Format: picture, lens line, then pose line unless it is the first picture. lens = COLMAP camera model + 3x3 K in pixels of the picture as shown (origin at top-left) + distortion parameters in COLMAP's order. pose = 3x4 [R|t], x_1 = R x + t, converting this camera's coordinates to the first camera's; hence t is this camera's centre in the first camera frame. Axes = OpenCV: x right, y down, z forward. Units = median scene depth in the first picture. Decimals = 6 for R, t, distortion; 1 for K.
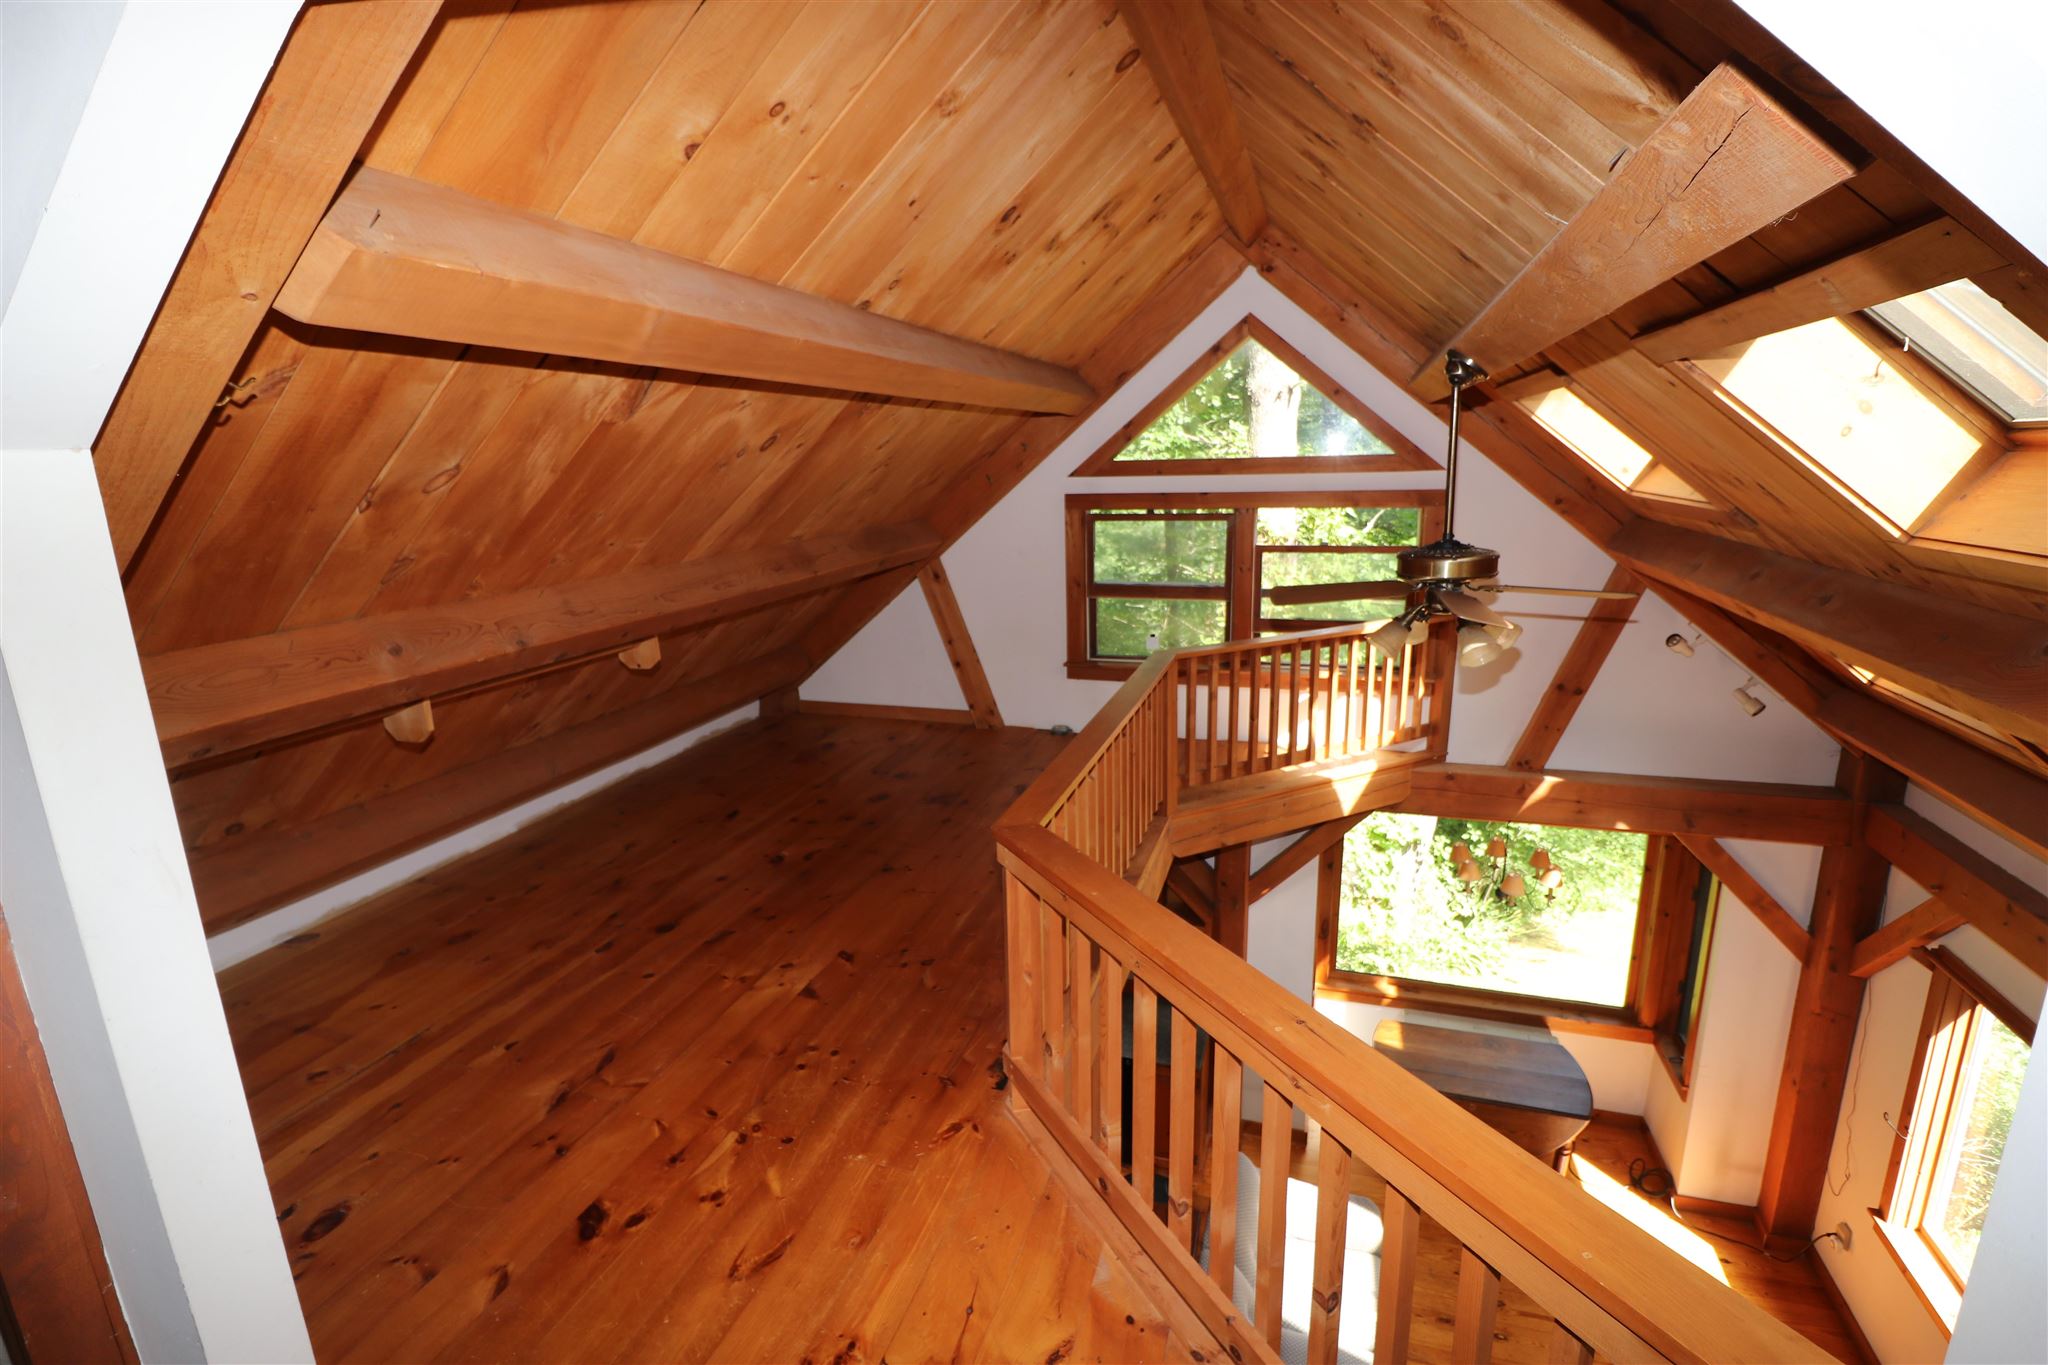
lens RADIAL K [[936.7, 0, 1024.0], [0, 936.7, 682.5], [0, 0, 1]] dist [-0.000783, -0.013179]
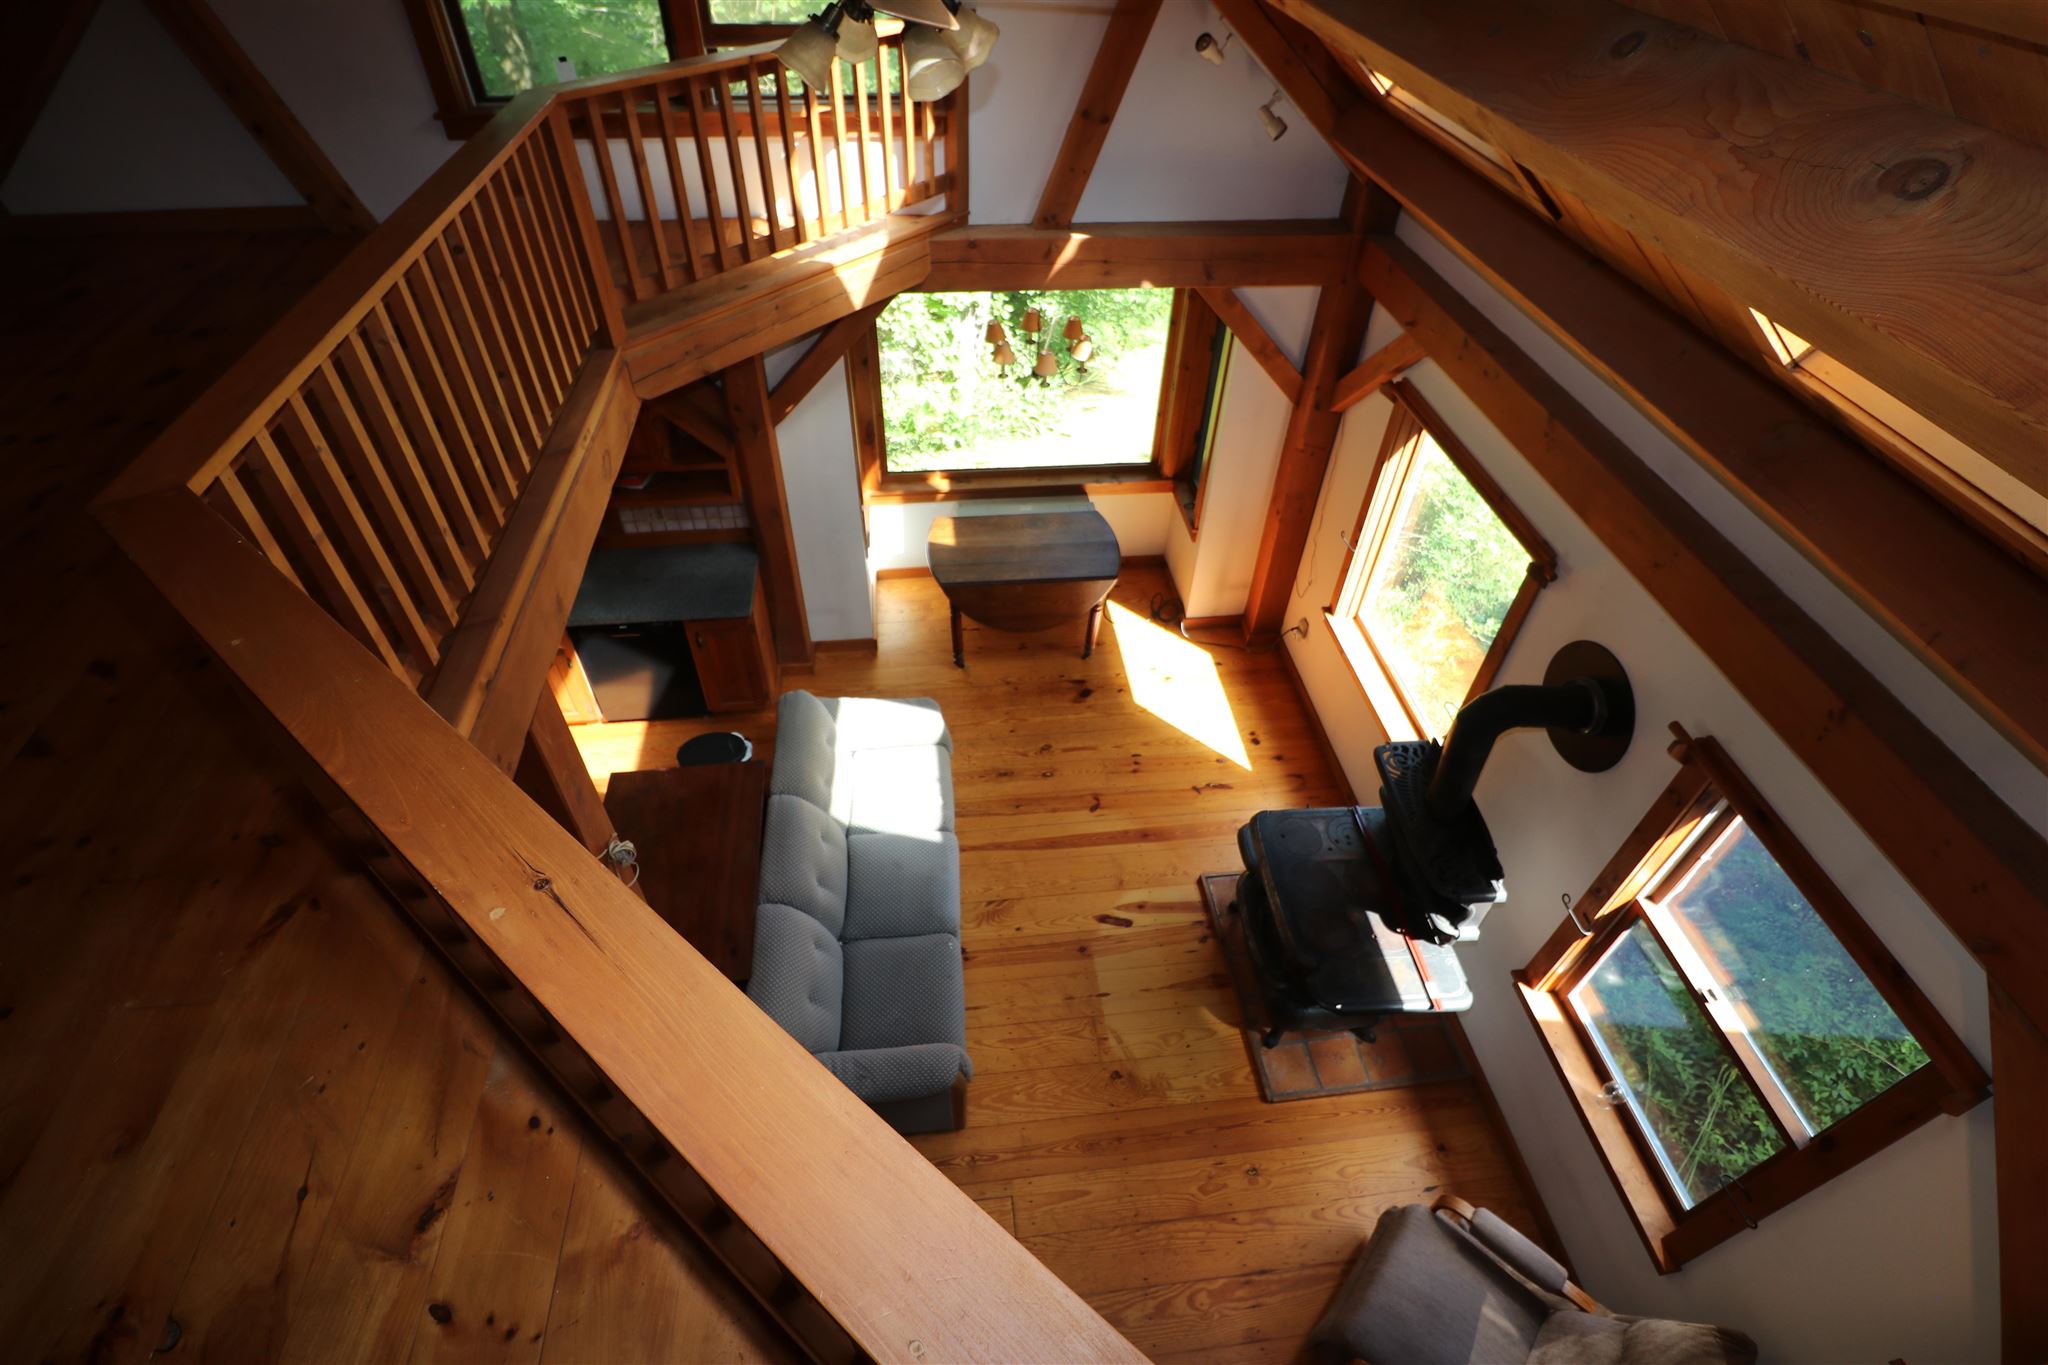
lens RADIAL K [[934.4, 0, 1024.0], [0, 934.4, 682.5], [0, 0, 1]] dist [-0.011818, -0.000358]
pose [[0.906228, -0.259896, 0.333474, 0.115501], [0.048860, 0.847842, 0.527993, -0.005637], [-0.419956, -0.462188, 0.781037, 0.143206]]
